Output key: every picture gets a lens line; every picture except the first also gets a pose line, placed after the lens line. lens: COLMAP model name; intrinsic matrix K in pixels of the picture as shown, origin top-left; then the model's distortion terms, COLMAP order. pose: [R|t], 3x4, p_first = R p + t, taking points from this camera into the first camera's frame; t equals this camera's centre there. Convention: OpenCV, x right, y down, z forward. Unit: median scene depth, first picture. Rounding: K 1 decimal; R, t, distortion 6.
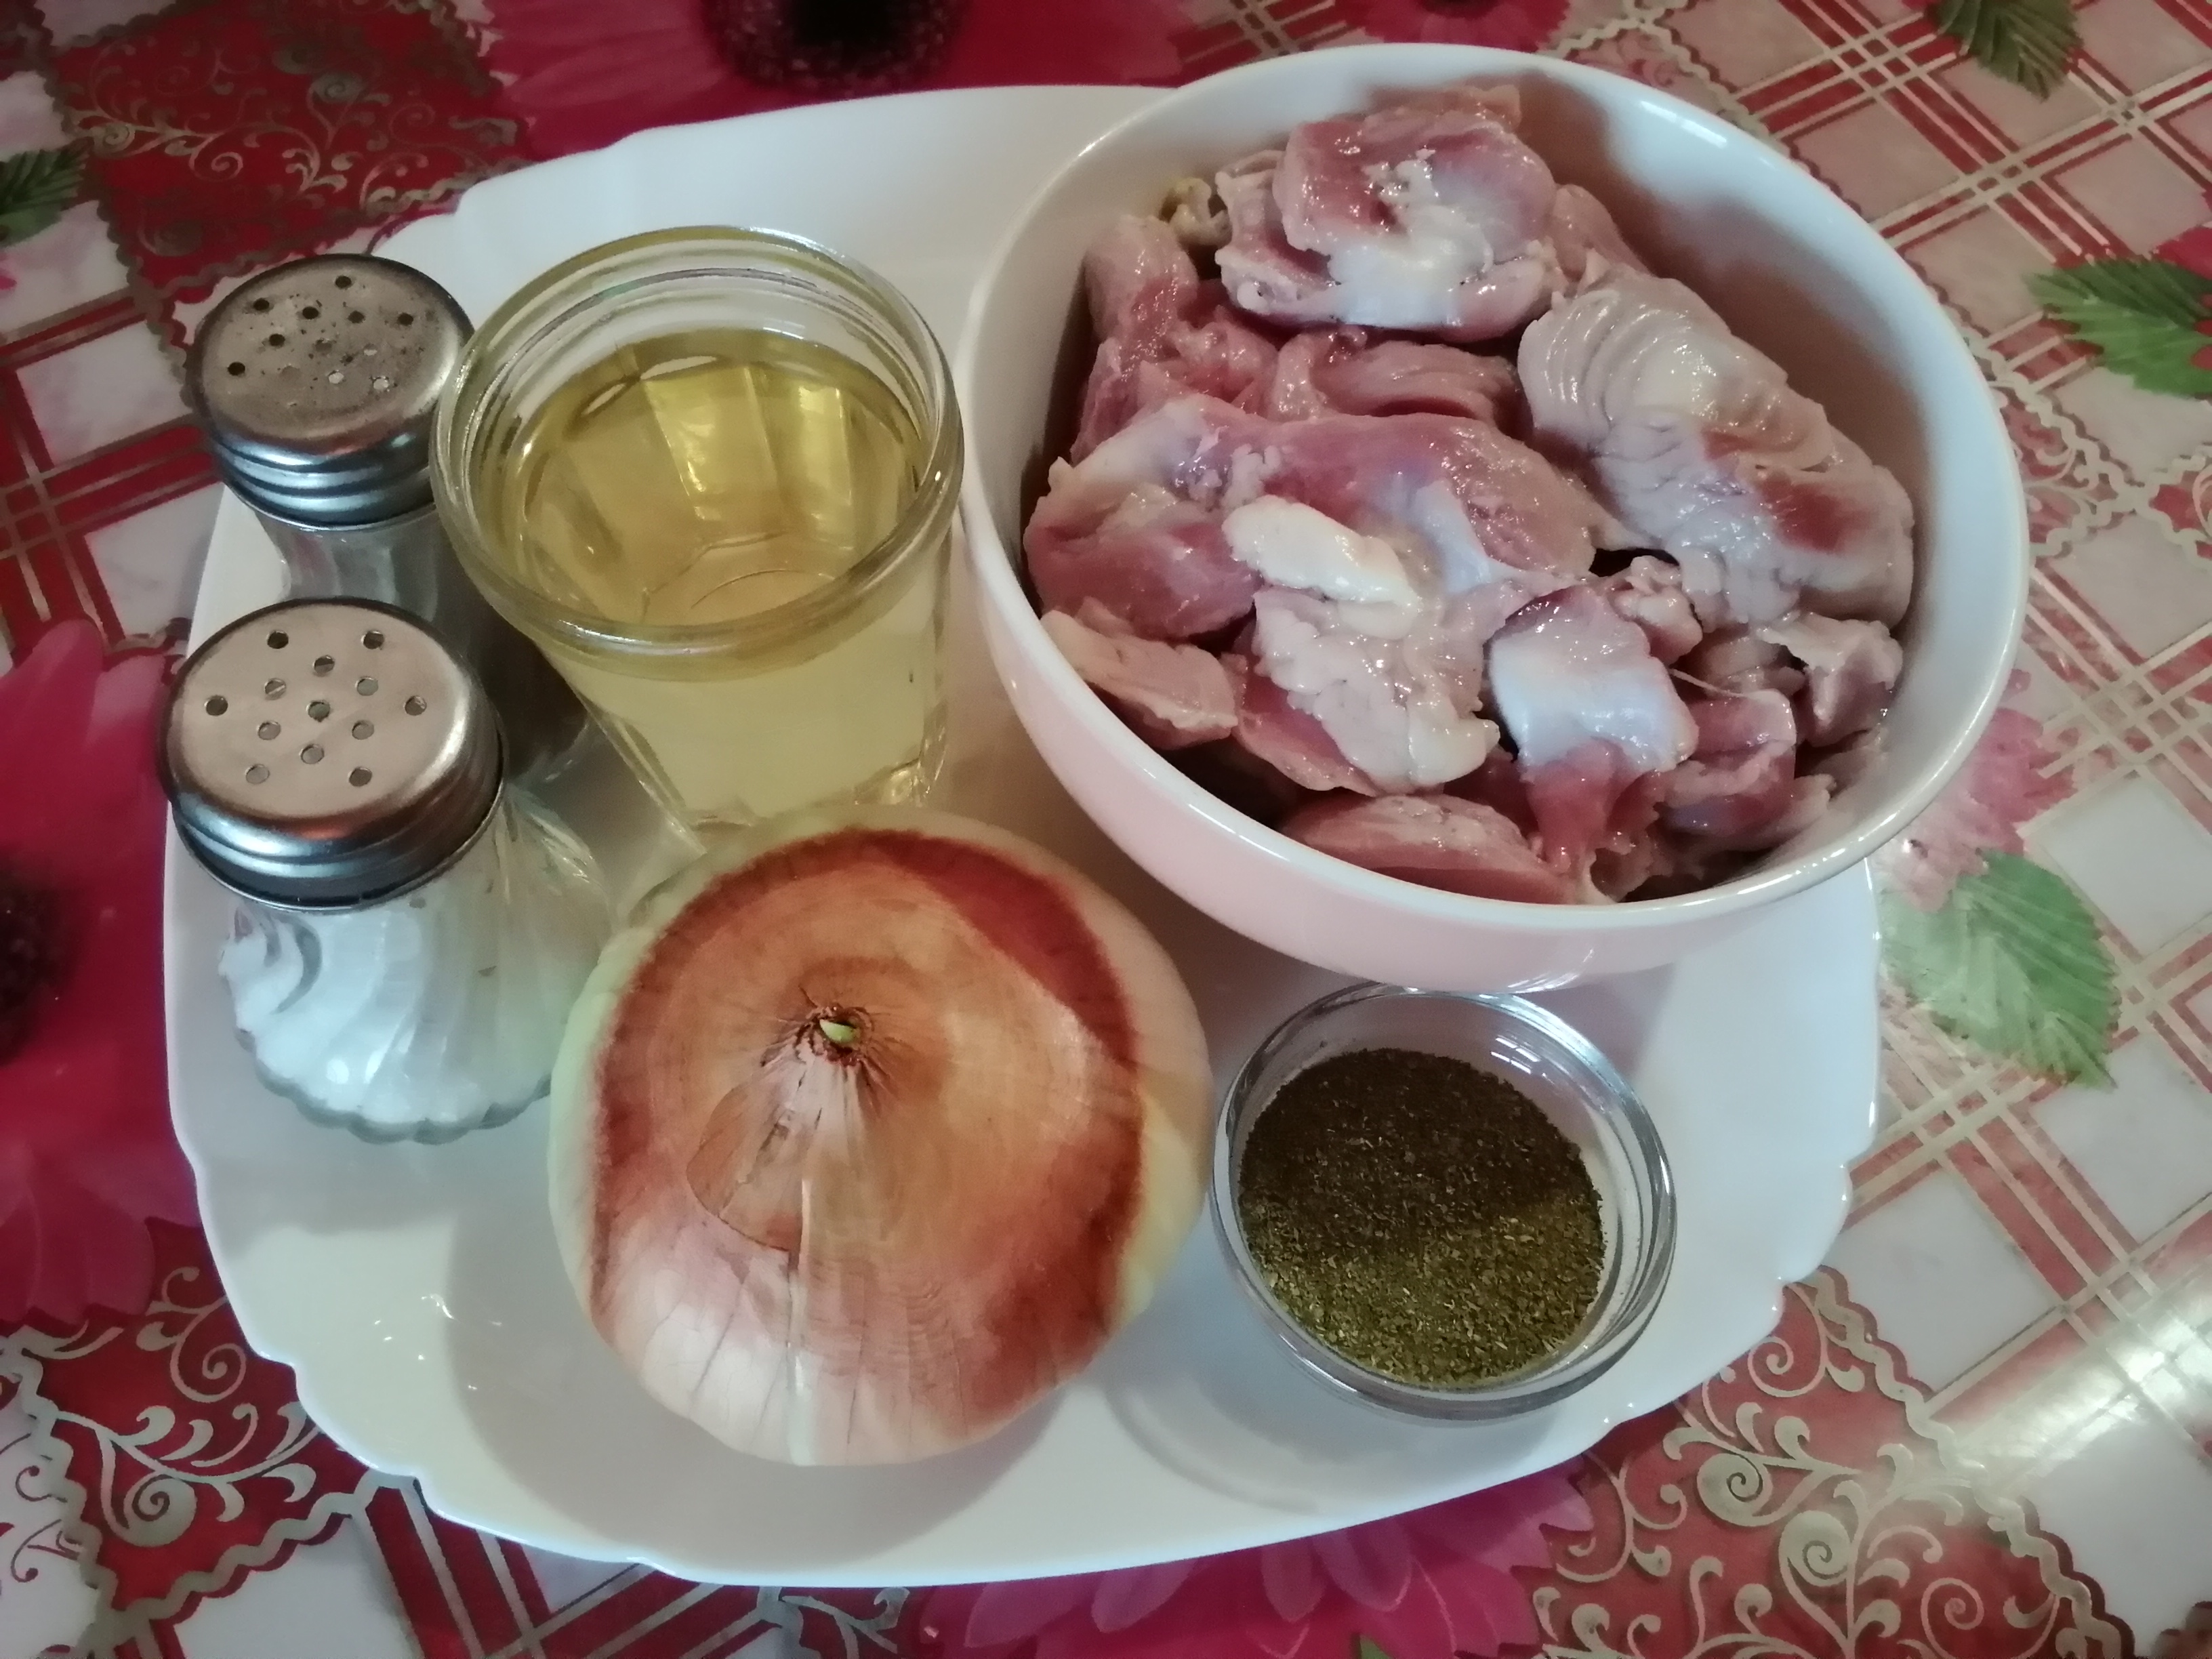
lens RADIAL K [[1780.7, 0, 1106.0], [0, 1780.7, 829.5], [0, 0, 1]] dist [0.090799, -0.157279]
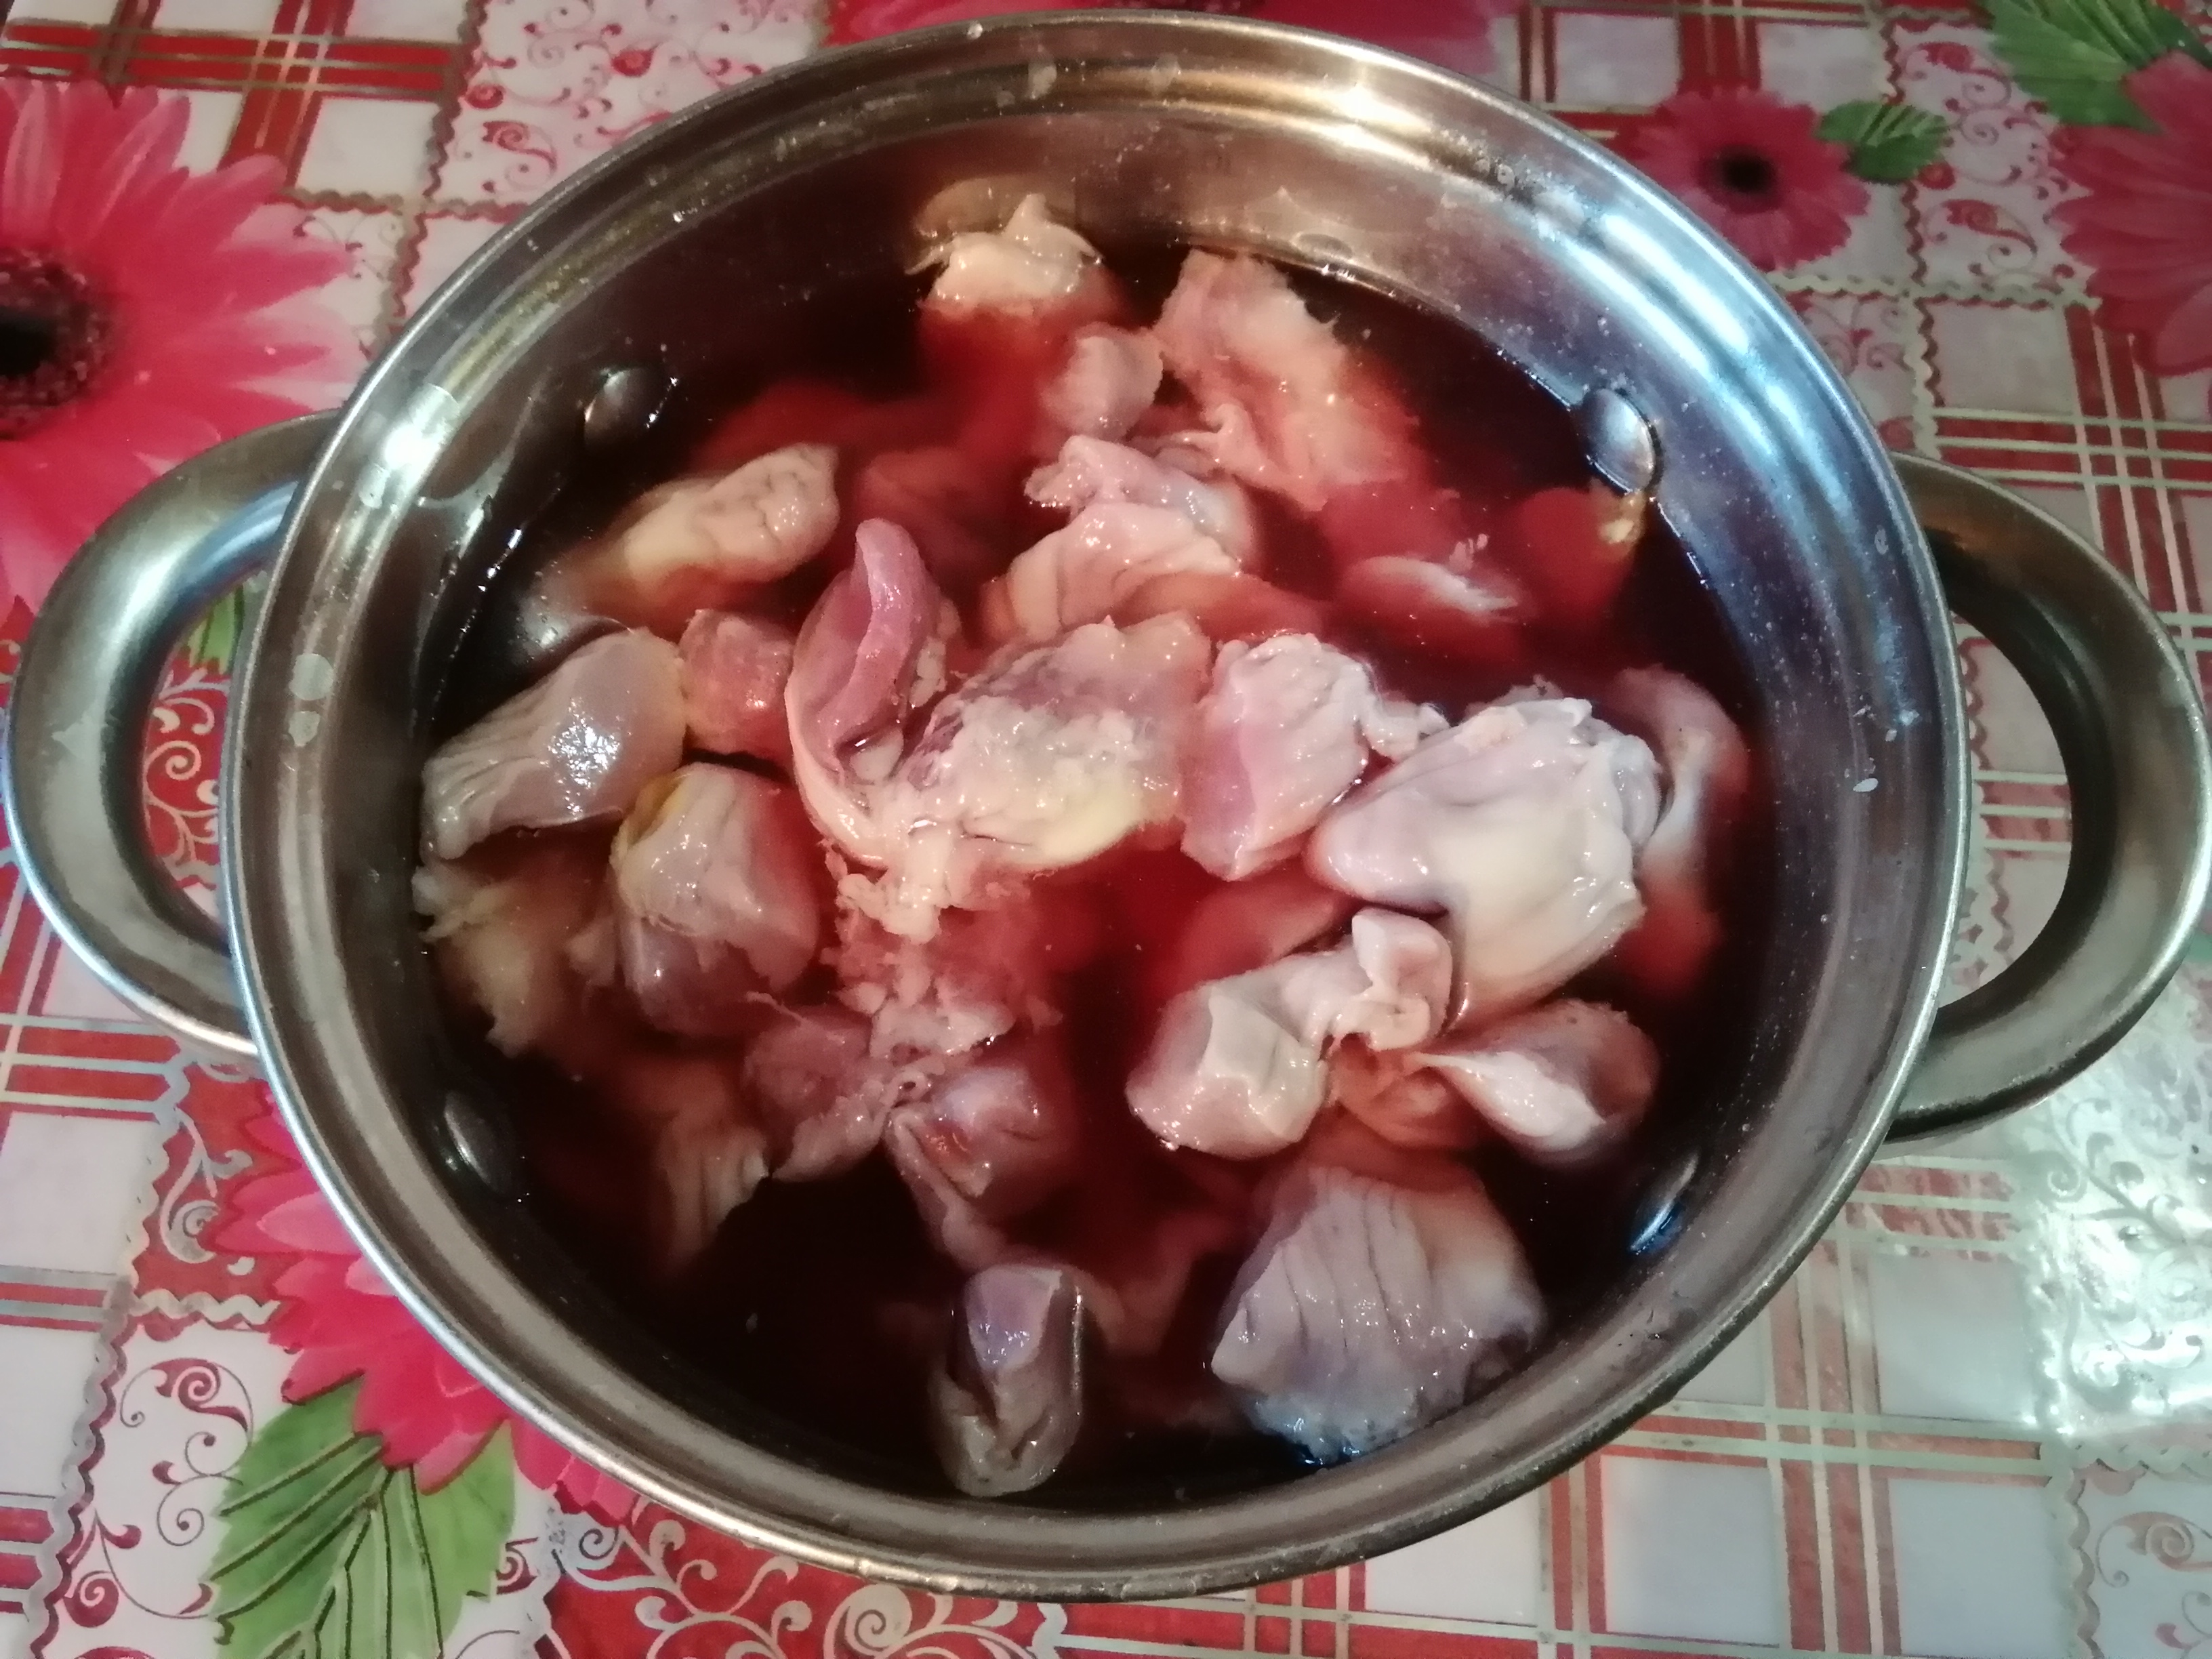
lens RADIAL K [[1780.7, 0, 1106.0], [0, 1780.7, 829.5], [0, 0, 1]] dist [0.090799, -0.157279]
pose [[0.813085, 0.518874, -0.263937, 0.353955], [-0.499989, 0.854657, 0.139902, -0.142041], [0.298167, 0.018214, 0.954340, 0.008554]]
